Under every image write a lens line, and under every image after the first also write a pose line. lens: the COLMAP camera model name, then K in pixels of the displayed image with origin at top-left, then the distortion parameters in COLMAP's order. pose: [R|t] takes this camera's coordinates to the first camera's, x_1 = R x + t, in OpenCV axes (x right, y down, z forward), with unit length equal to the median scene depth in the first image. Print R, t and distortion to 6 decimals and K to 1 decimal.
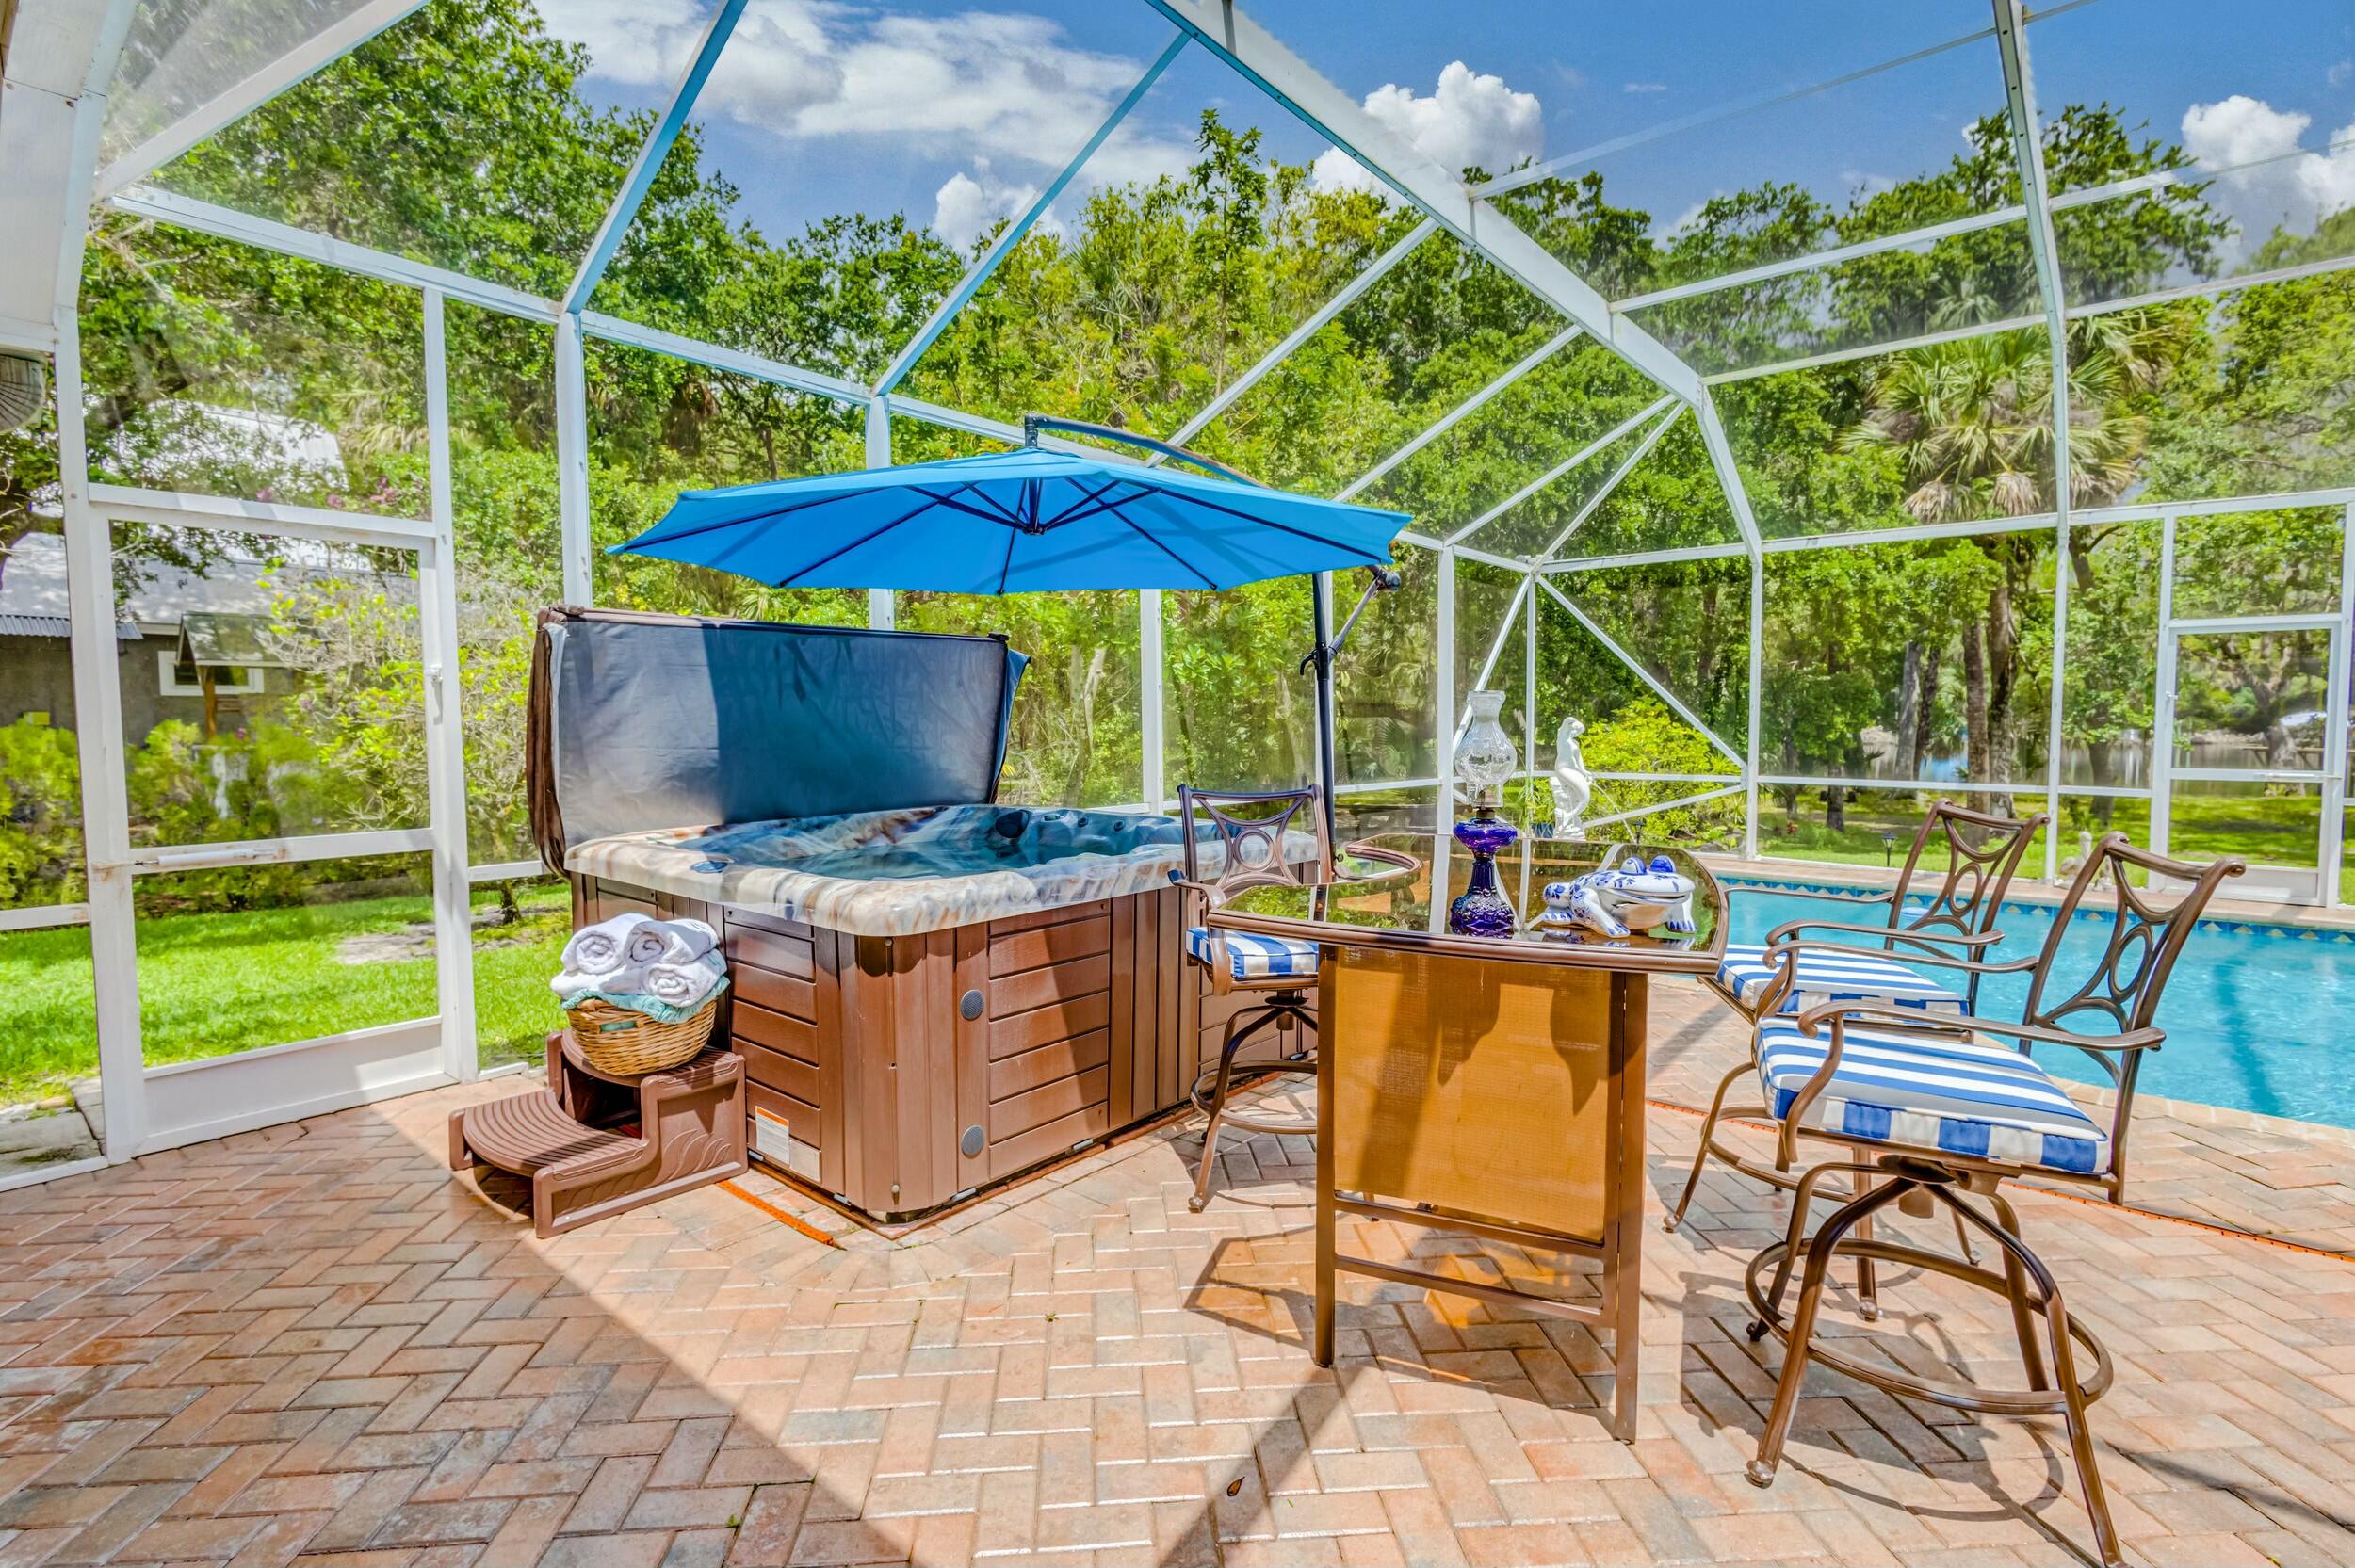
lens RADIAL K [[1095.9, 0, 1181.2], [0, 1095.9, 779.6], [0, 0, 1]] dist [0.009633, -0.000389]
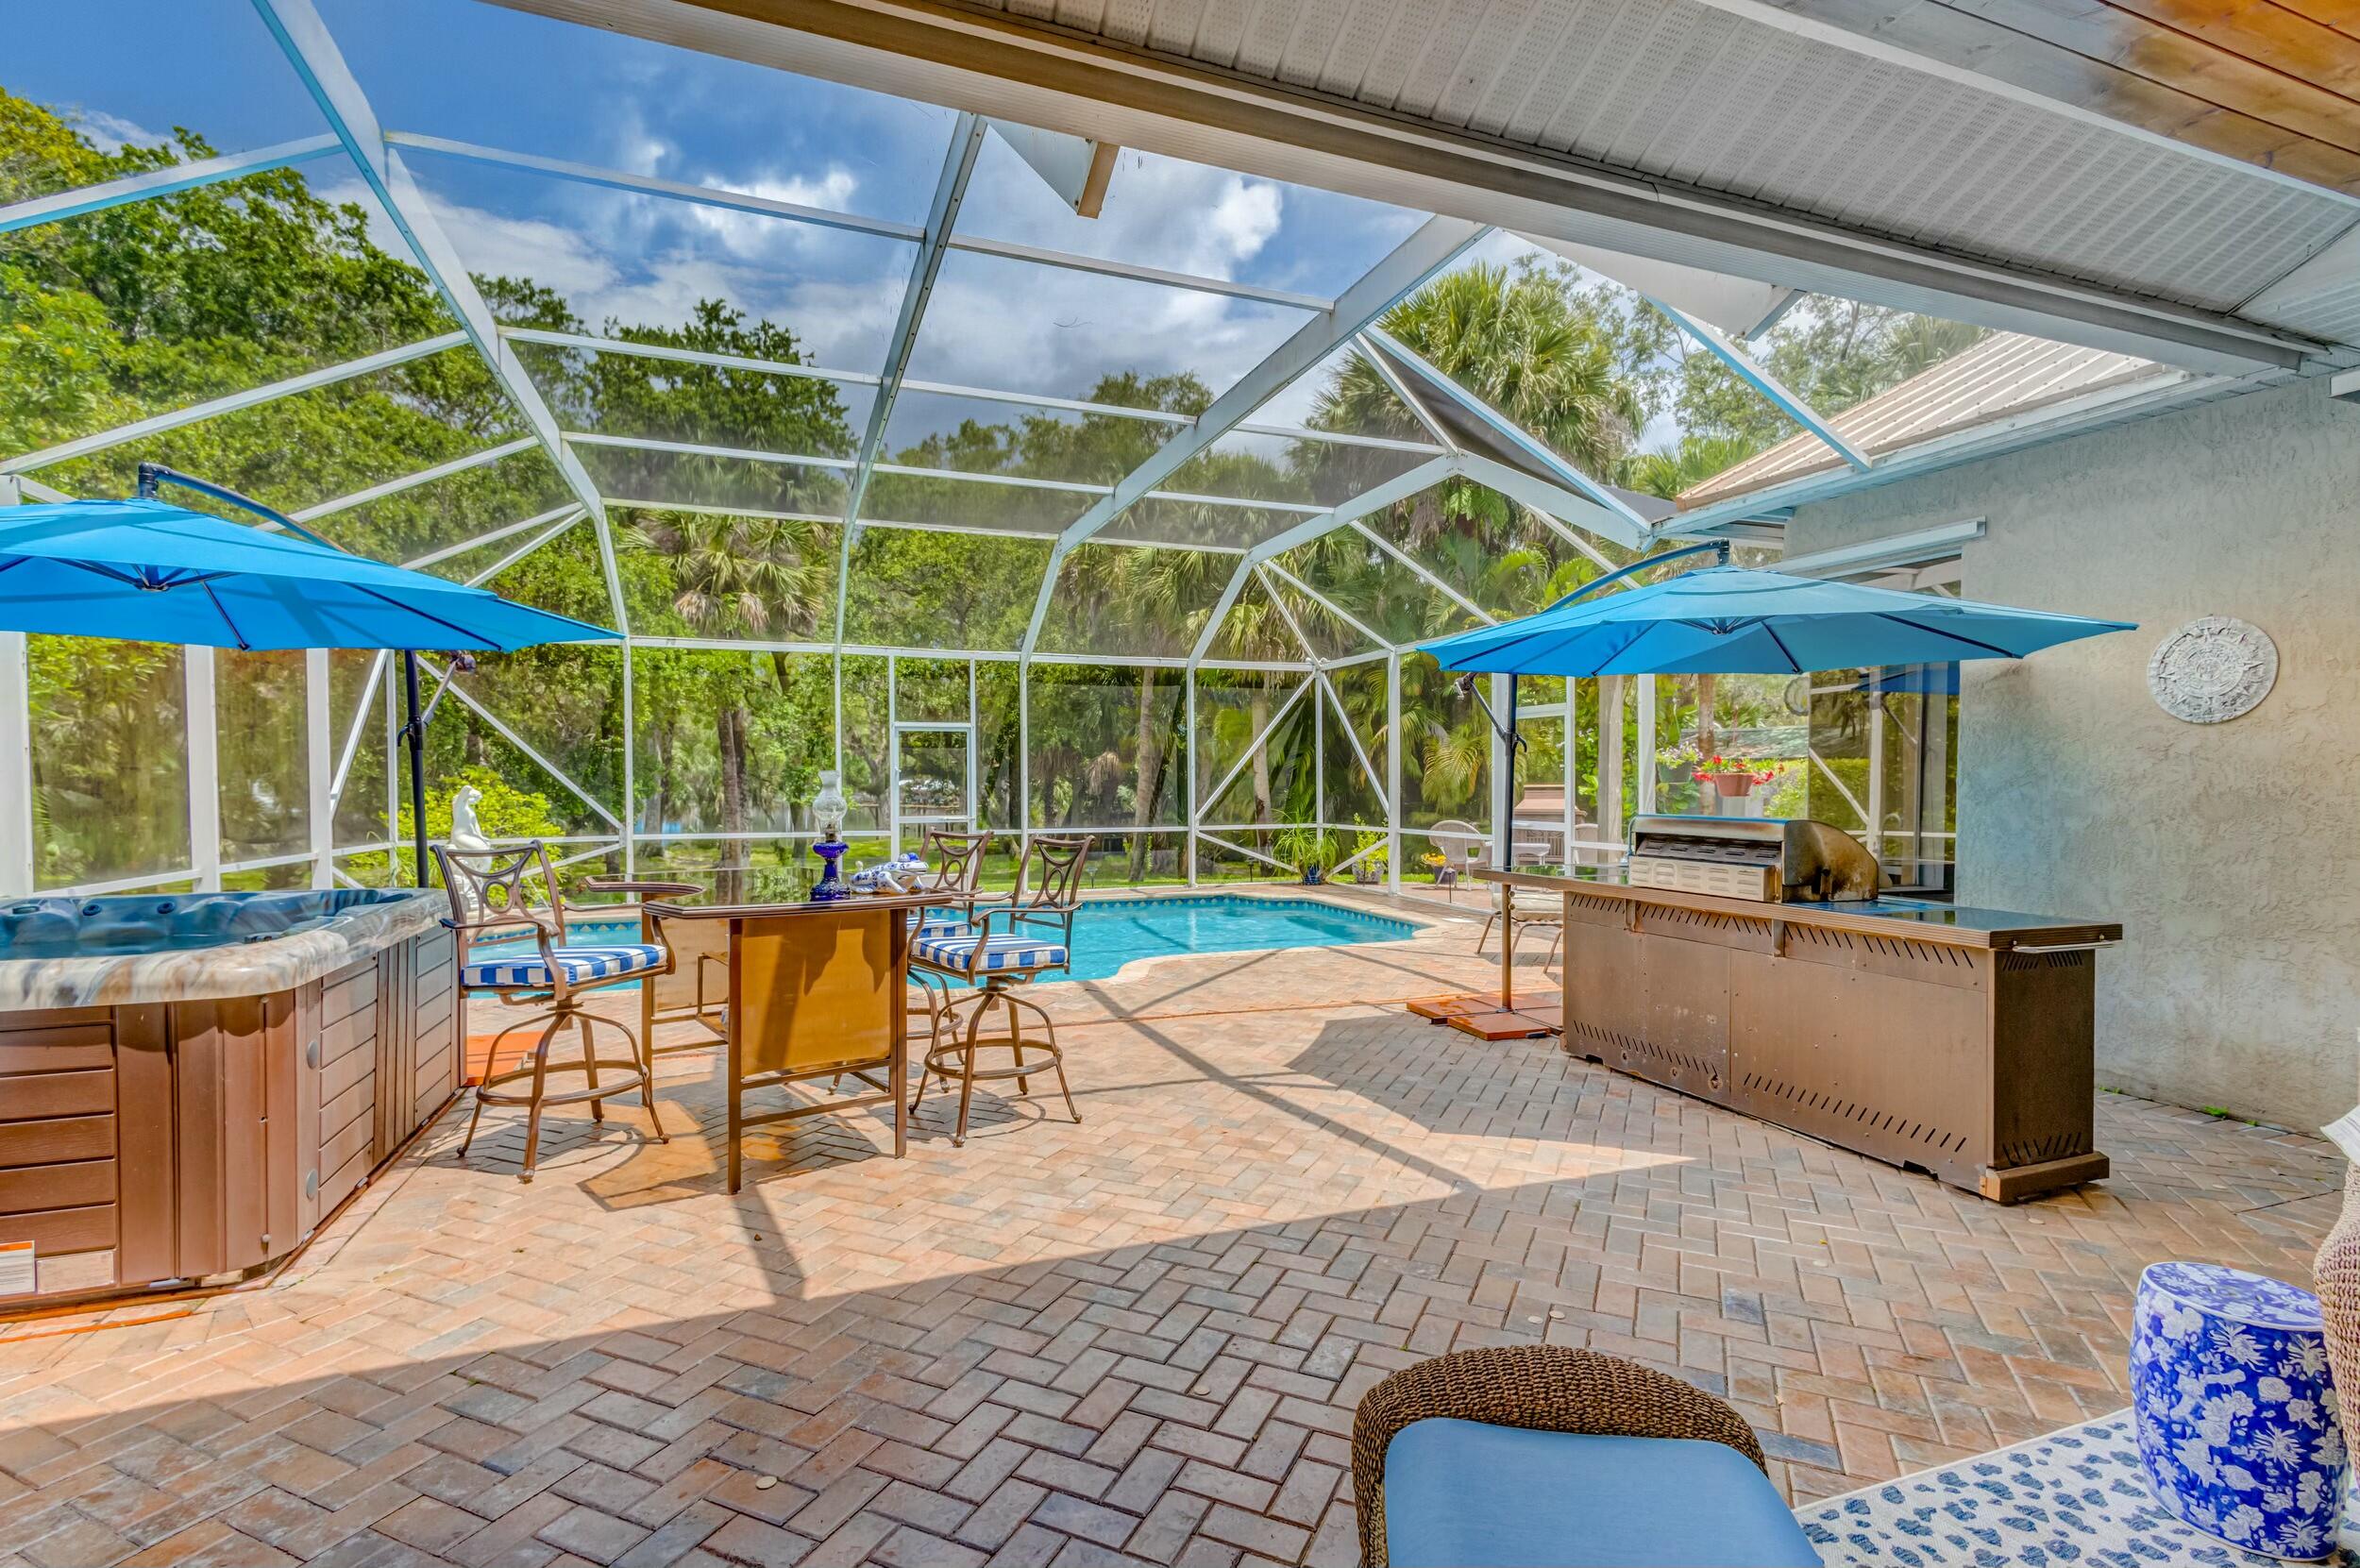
lens RADIAL K [[1098.4, 0, 1183.8], [0, 1098.4, 779.6], [0, 0, 1]] dist [0.009633, -0.000389]
pose [[0.486344, -0.000349, 0.873767, -0.219250], [0.053655, 0.998125, -0.029467, 0.004404], [-0.872118, 0.061213, 0.485451, -0.086997]]
